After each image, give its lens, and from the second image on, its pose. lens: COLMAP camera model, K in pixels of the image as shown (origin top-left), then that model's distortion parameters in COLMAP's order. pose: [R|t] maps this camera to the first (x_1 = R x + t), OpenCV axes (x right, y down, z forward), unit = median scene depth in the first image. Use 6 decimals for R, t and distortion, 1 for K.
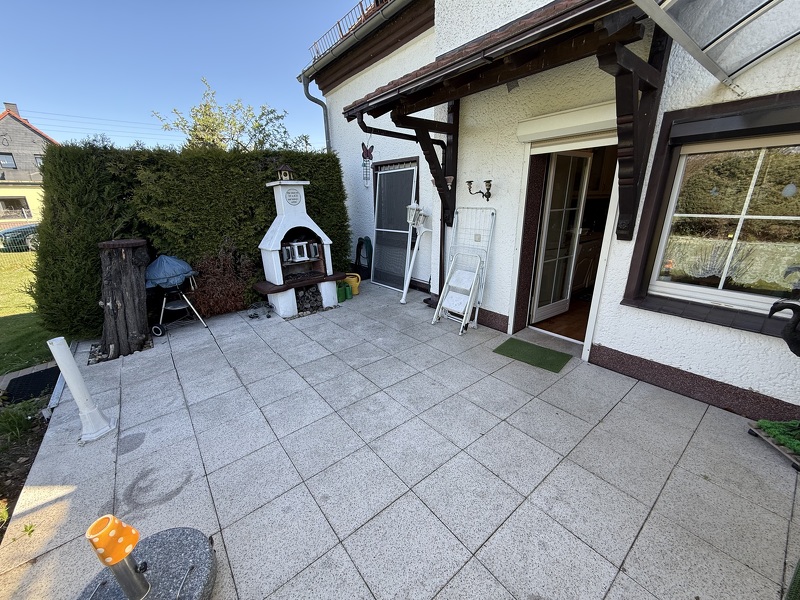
lens RADIAL K [[309.0, 0, 400.0], [0, 309.0, 300.0], [0, 0, 1]] dist [-0.000736, -0.000032]
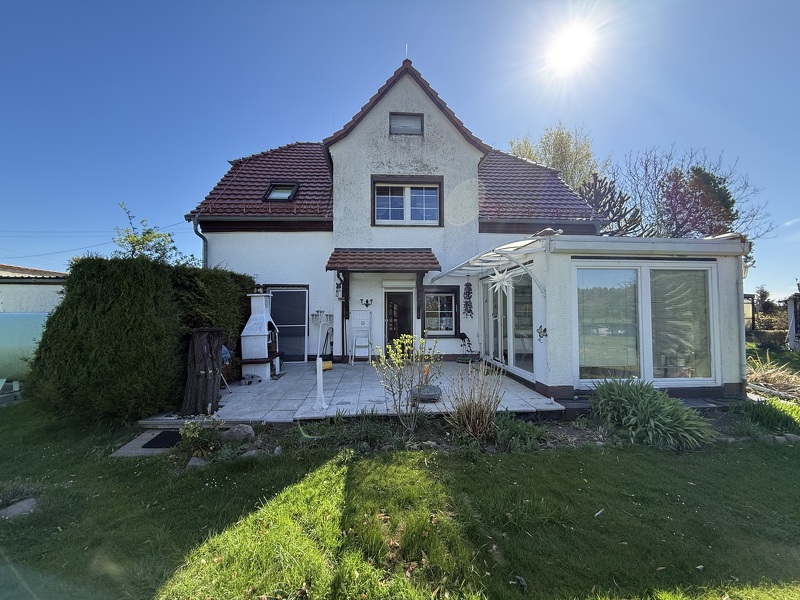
lens RADIAL K [[318.9, 0, 400.0], [0, 318.9, 300.0], [0, 0, 1]] dist [0.000250, 0.000048]
pose [[0.556804, 0.044584, 0.829447, -1.417802], [0.257756, 0.939992, -0.223556, 0.208249], [-0.789640, 0.338271, 0.511899, -0.414770]]
